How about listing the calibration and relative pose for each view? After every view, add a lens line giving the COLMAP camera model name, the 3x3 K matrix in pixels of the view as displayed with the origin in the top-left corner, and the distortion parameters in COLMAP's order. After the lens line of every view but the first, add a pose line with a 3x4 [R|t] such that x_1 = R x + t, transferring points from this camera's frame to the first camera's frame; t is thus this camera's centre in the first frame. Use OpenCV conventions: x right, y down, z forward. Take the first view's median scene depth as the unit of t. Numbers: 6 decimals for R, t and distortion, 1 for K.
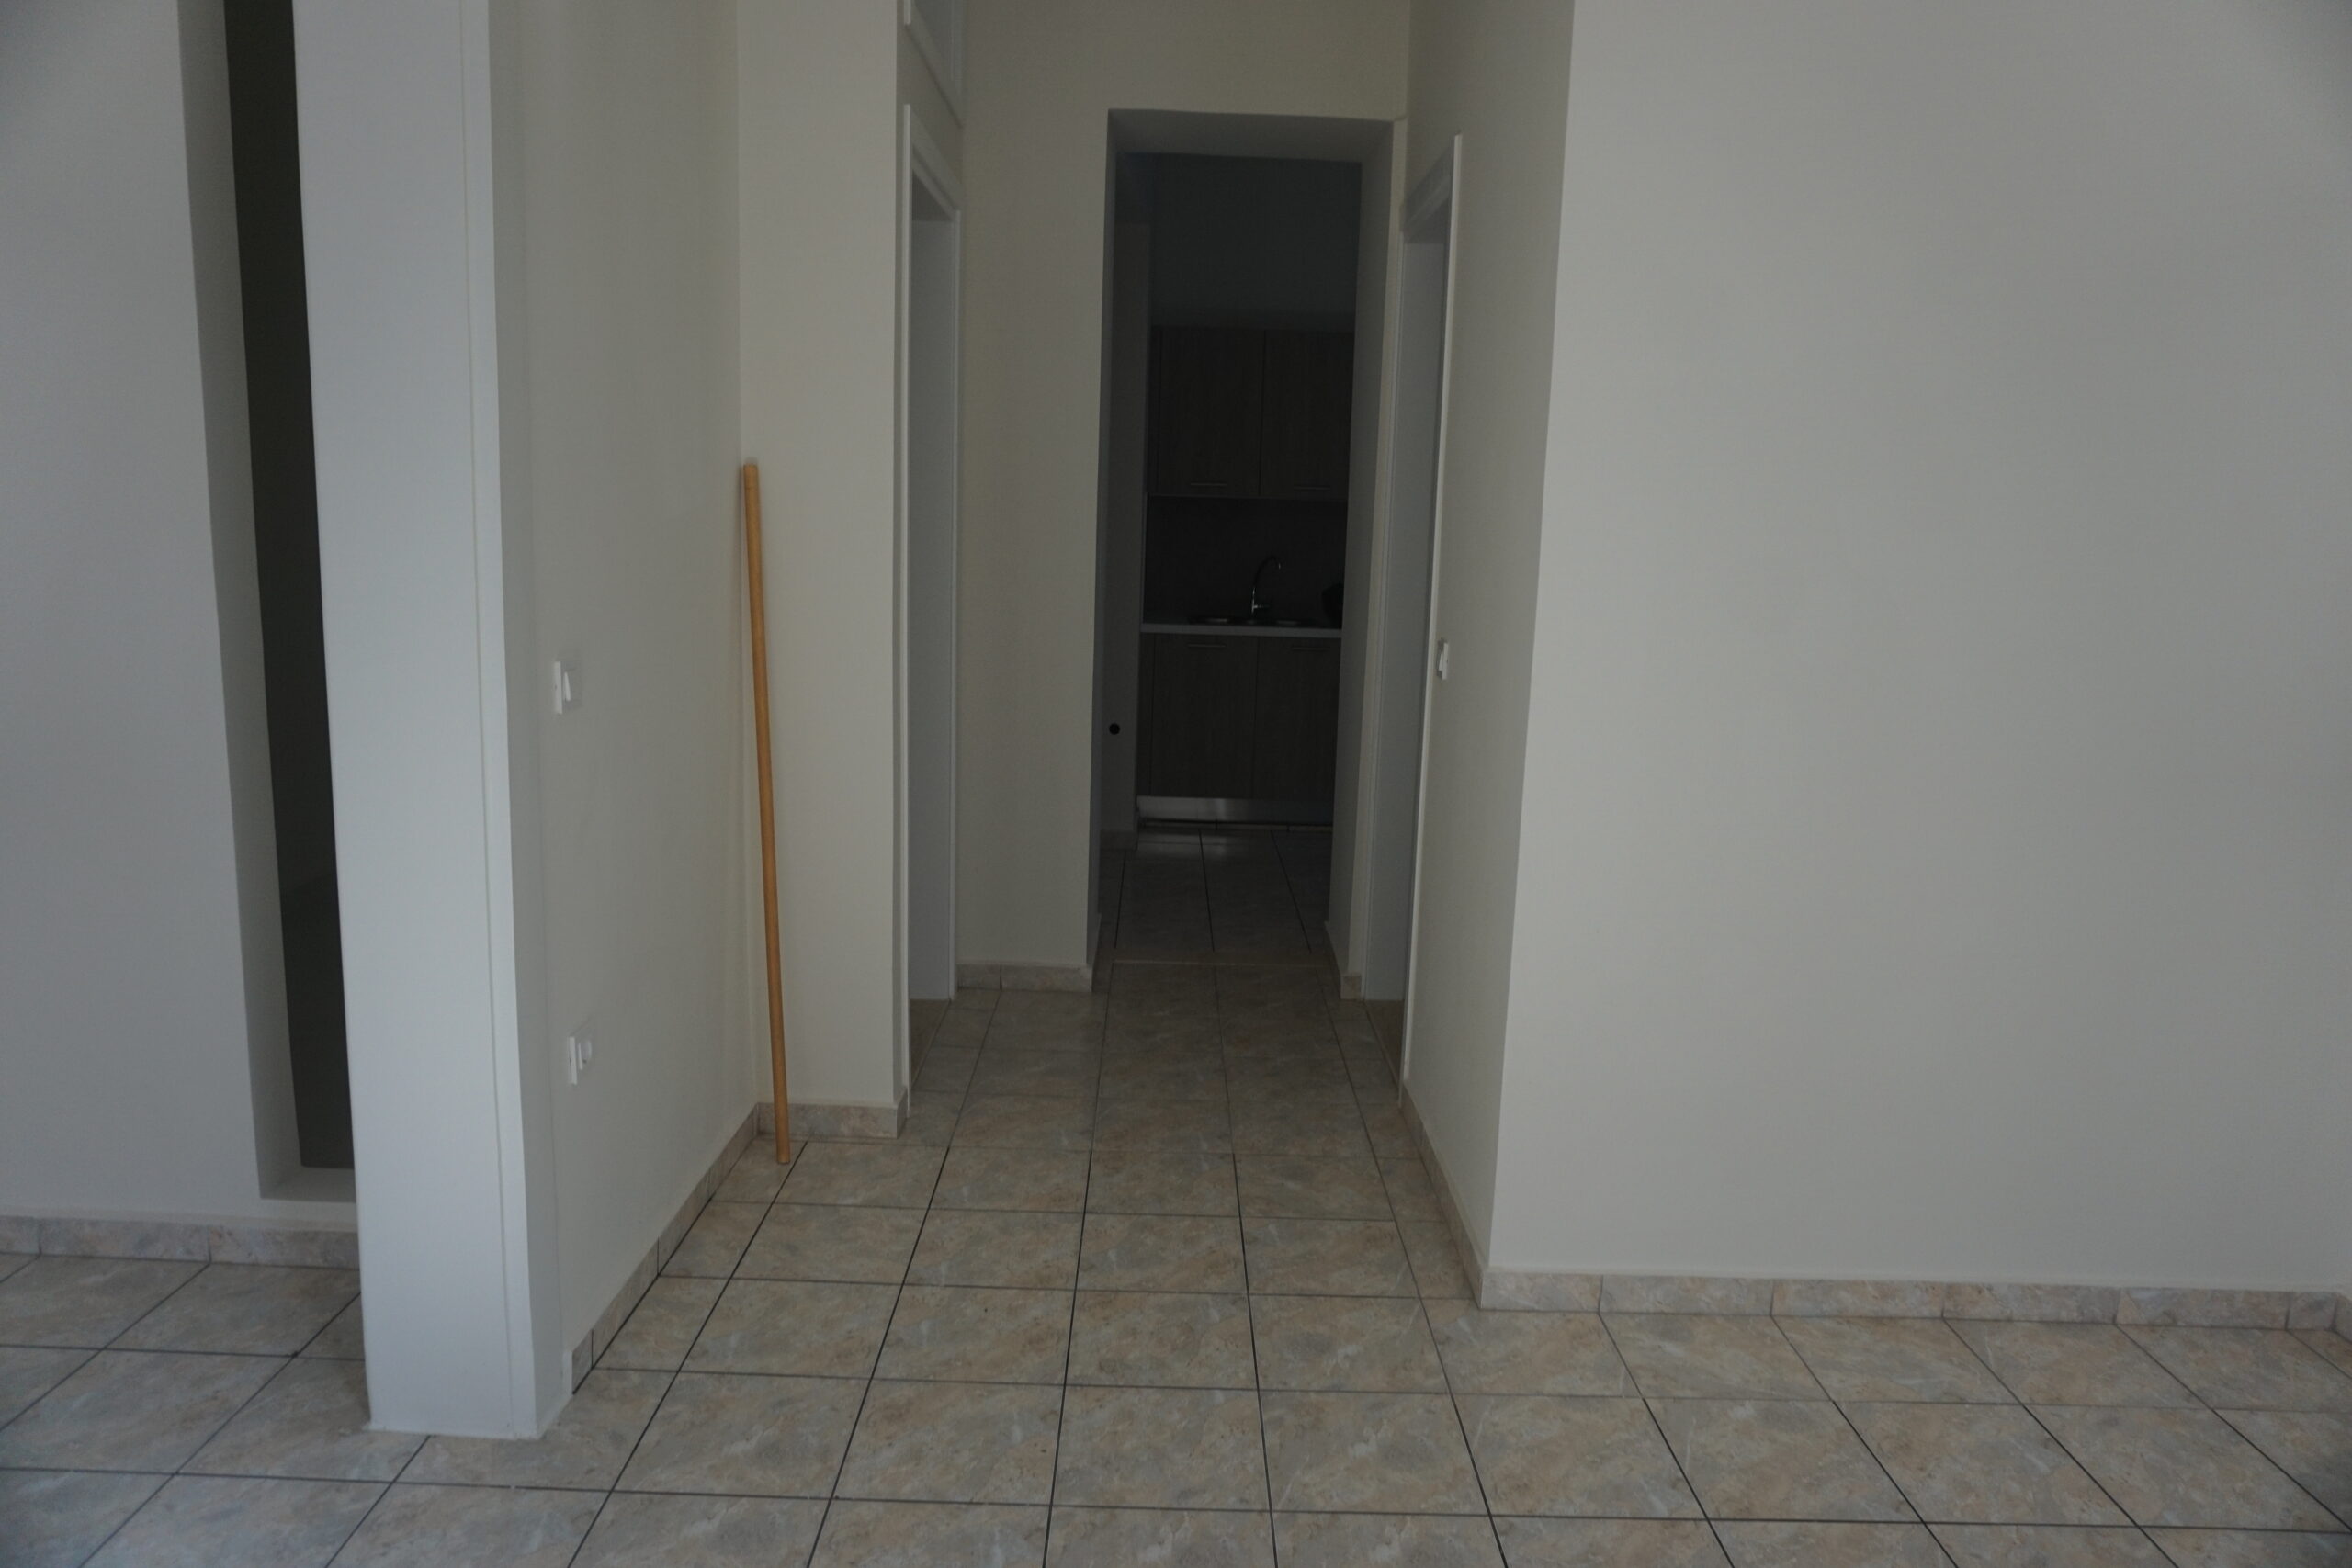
lens RADIAL K [[1572.5, 0, 1159.1], [0, 1572.5, 737.0], [0, 0, 1]] dist [-0.052111, 0.038674]
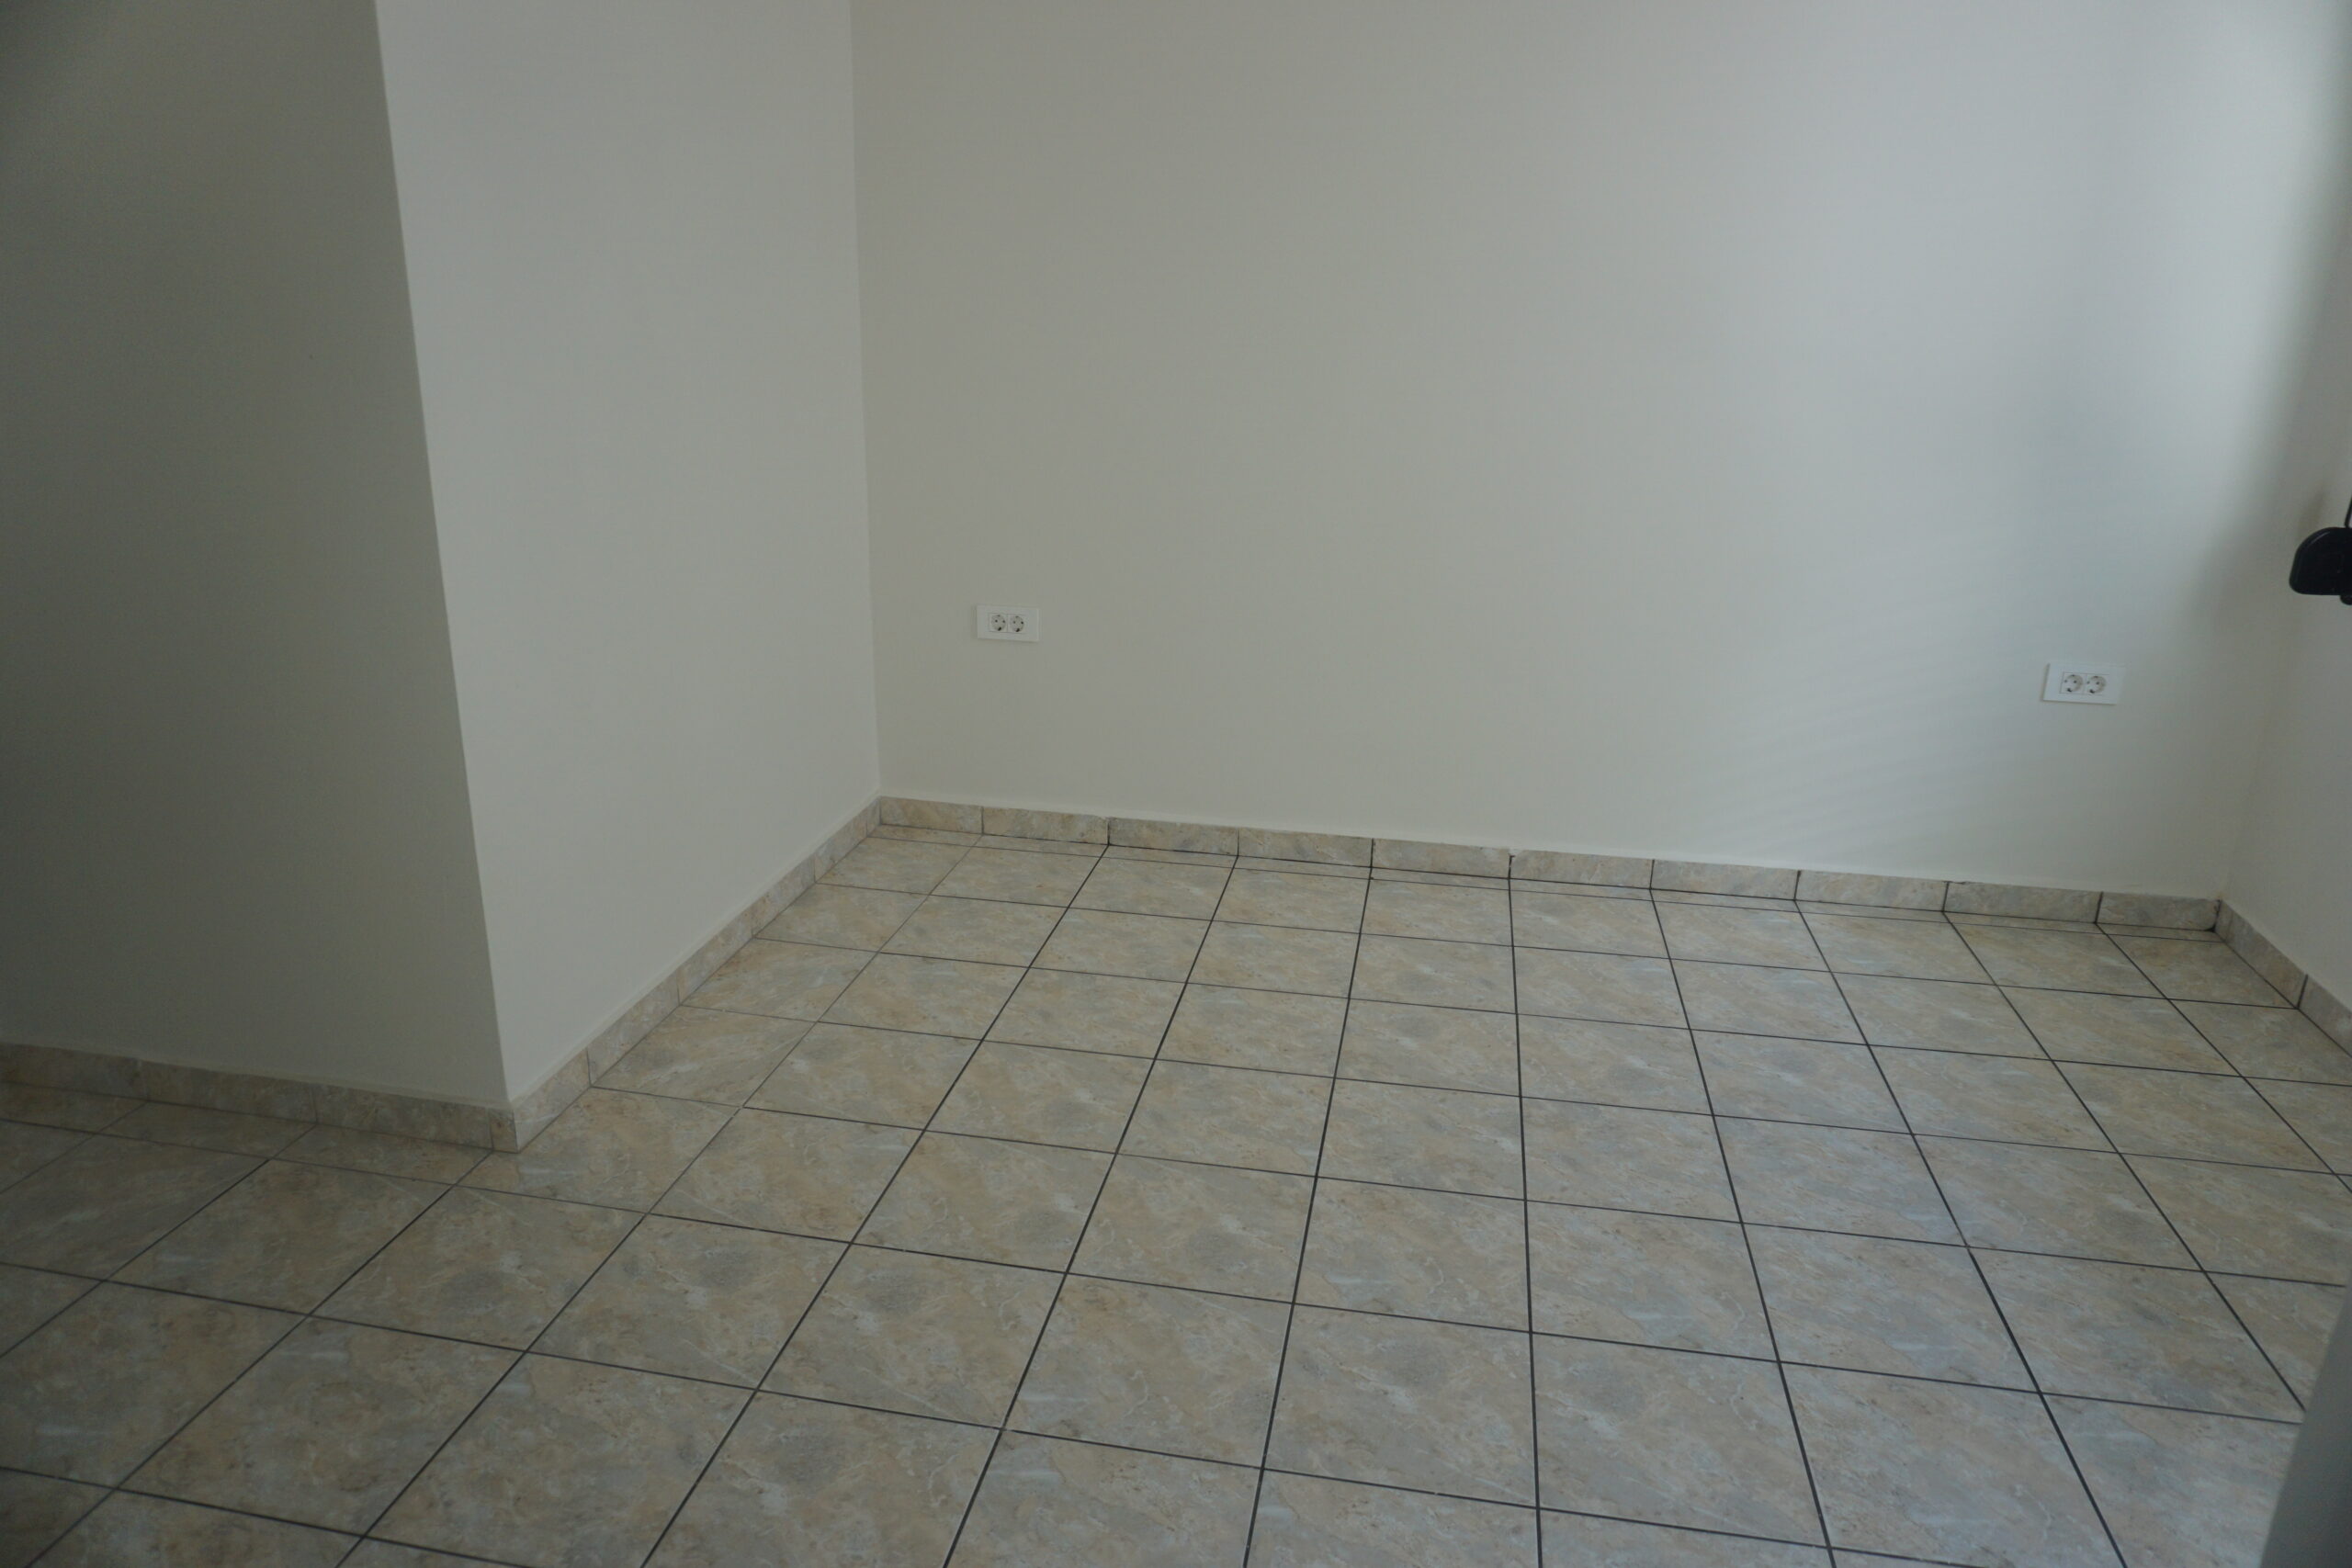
lens RADIAL K [[1572.5, 0, 1161.4], [0, 1572.5, 788.8], [0, 0, 1]] dist [-0.052111, 0.038674]
pose [[0.188137, -0.333854, 0.923659, -0.454585], [0.129593, 0.940669, 0.313605, -0.044625], [-0.973556, 0.060699, 0.220239, 0.455334]]
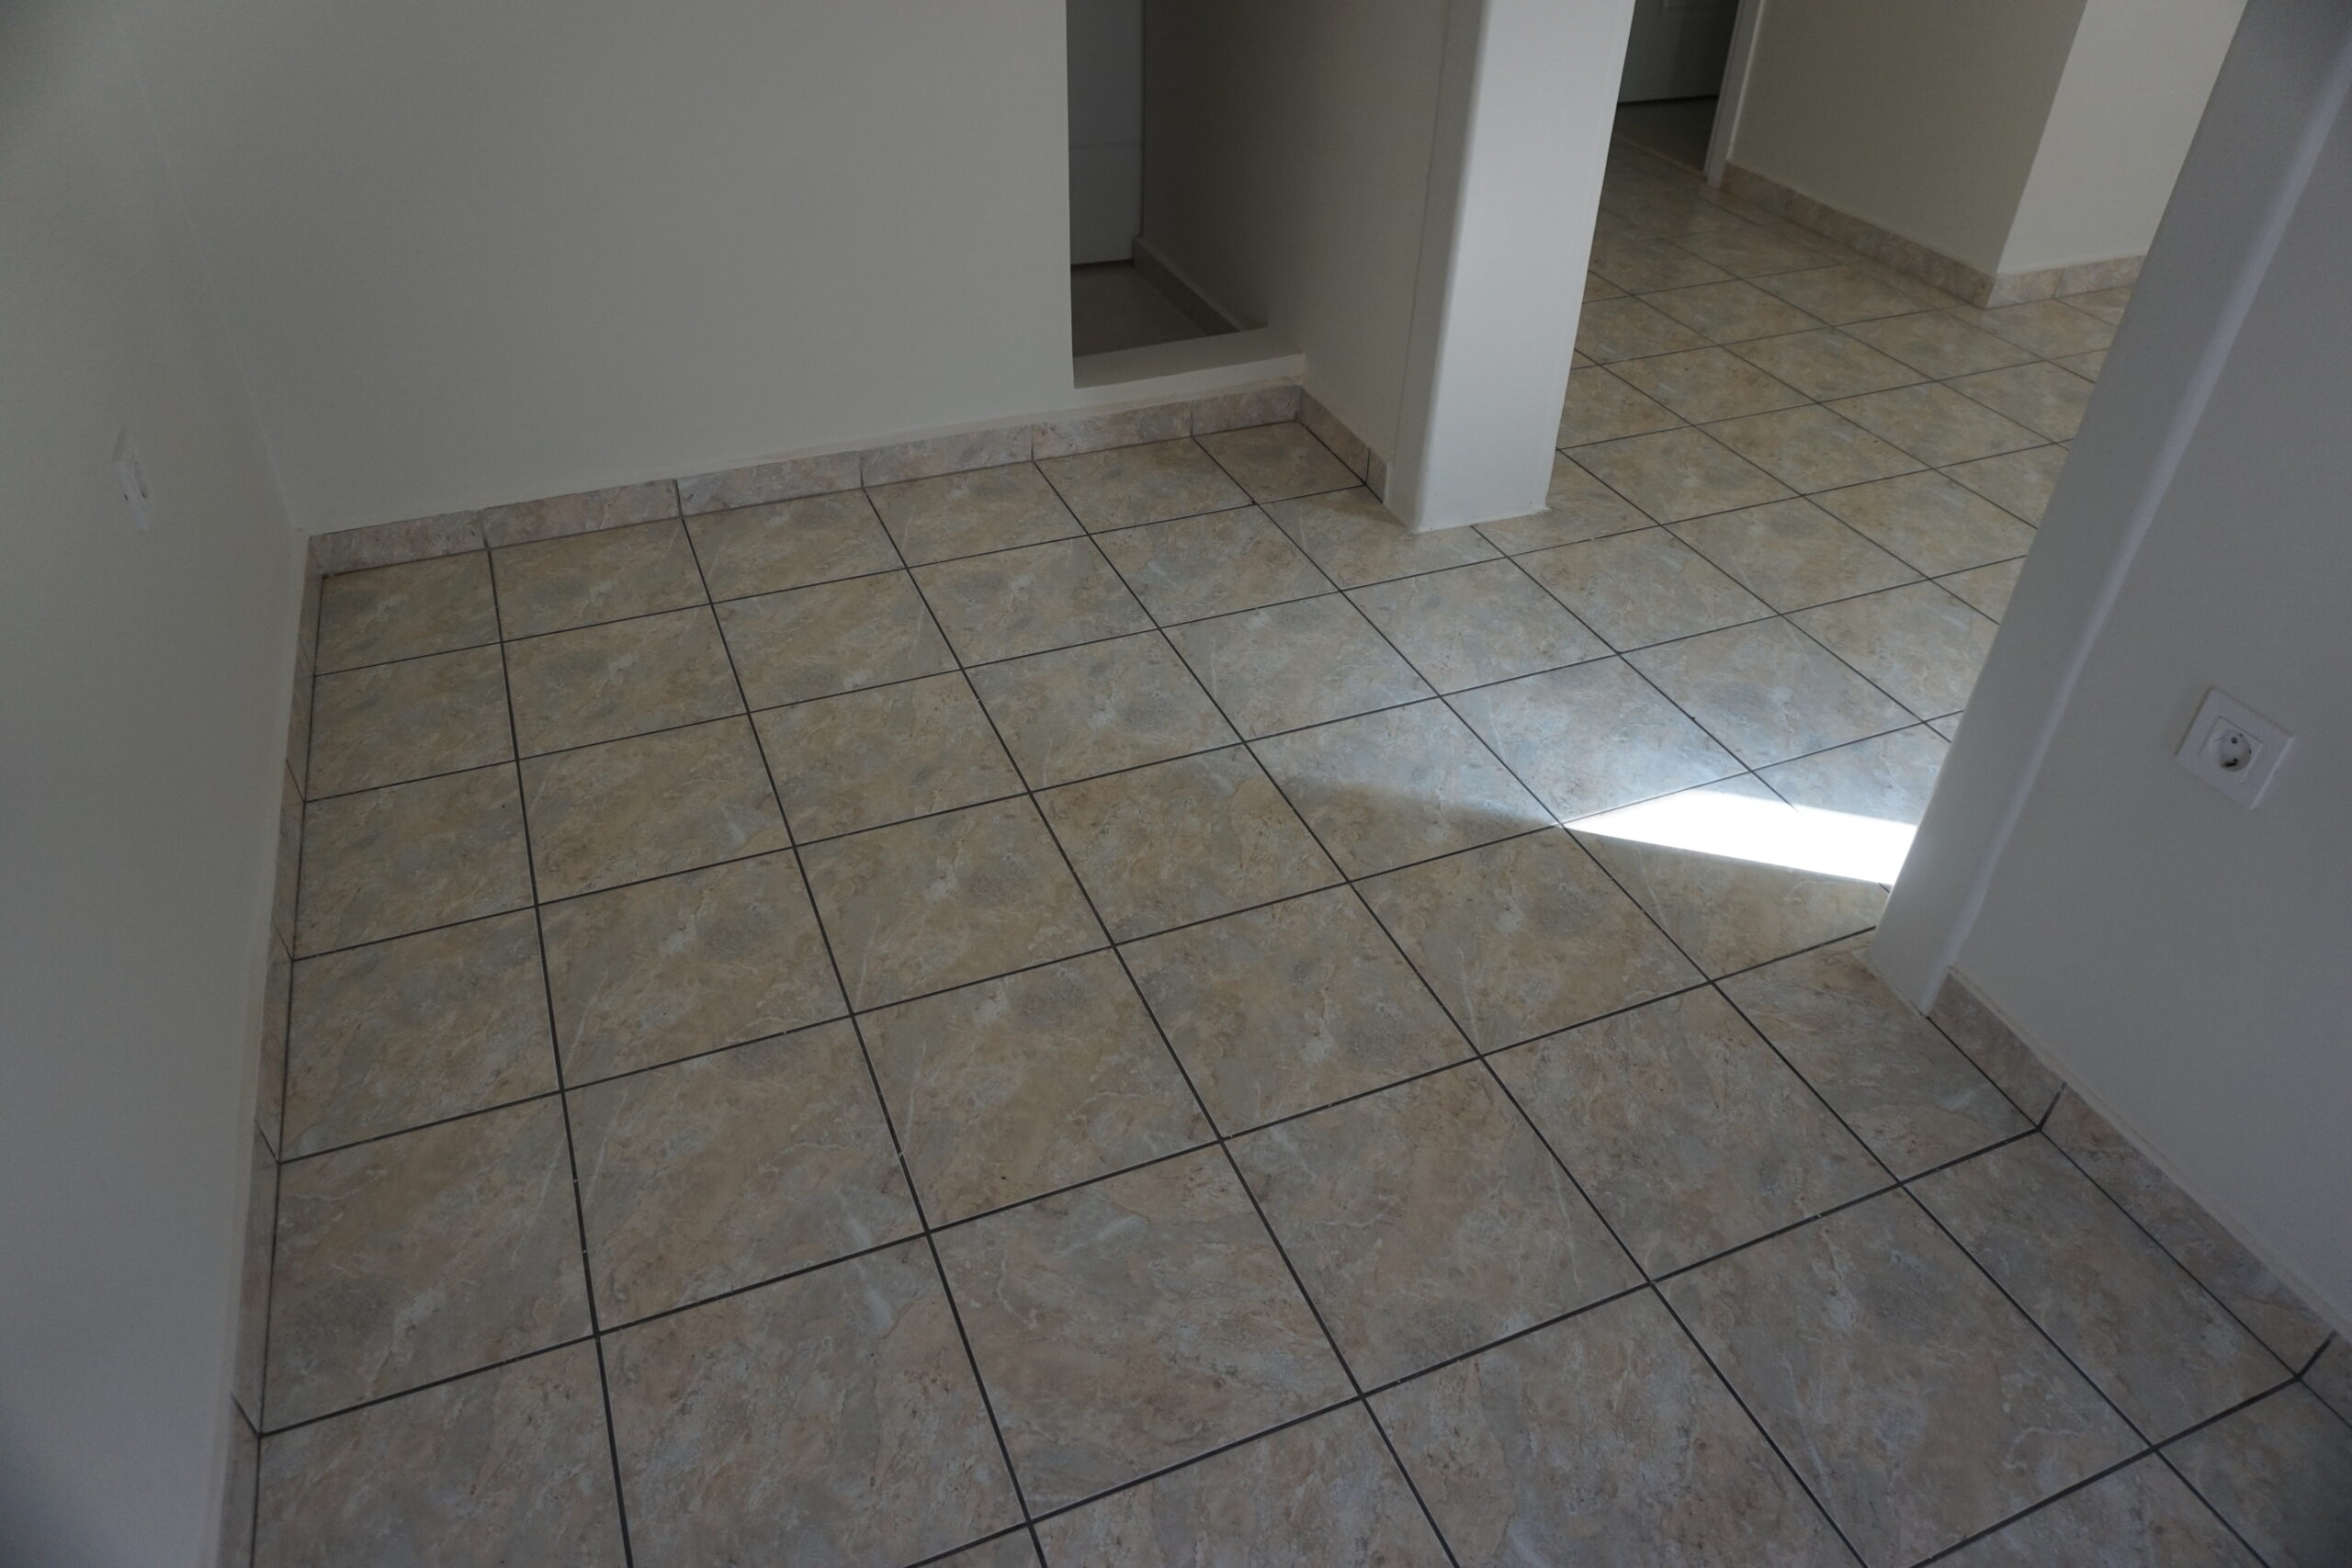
lens RADIAL K [[1572.5, 0, 1162.7], [0, 1572.5, 773.5], [0, 0, 1]] dist [-0.052111, 0.038674]
pose [[0.923004, -0.246547, 0.295429, -0.896183], [0.067103, 0.859135, 0.507331, 0.001888], [-0.378894, -0.448444, 0.809529, 0.049716]]
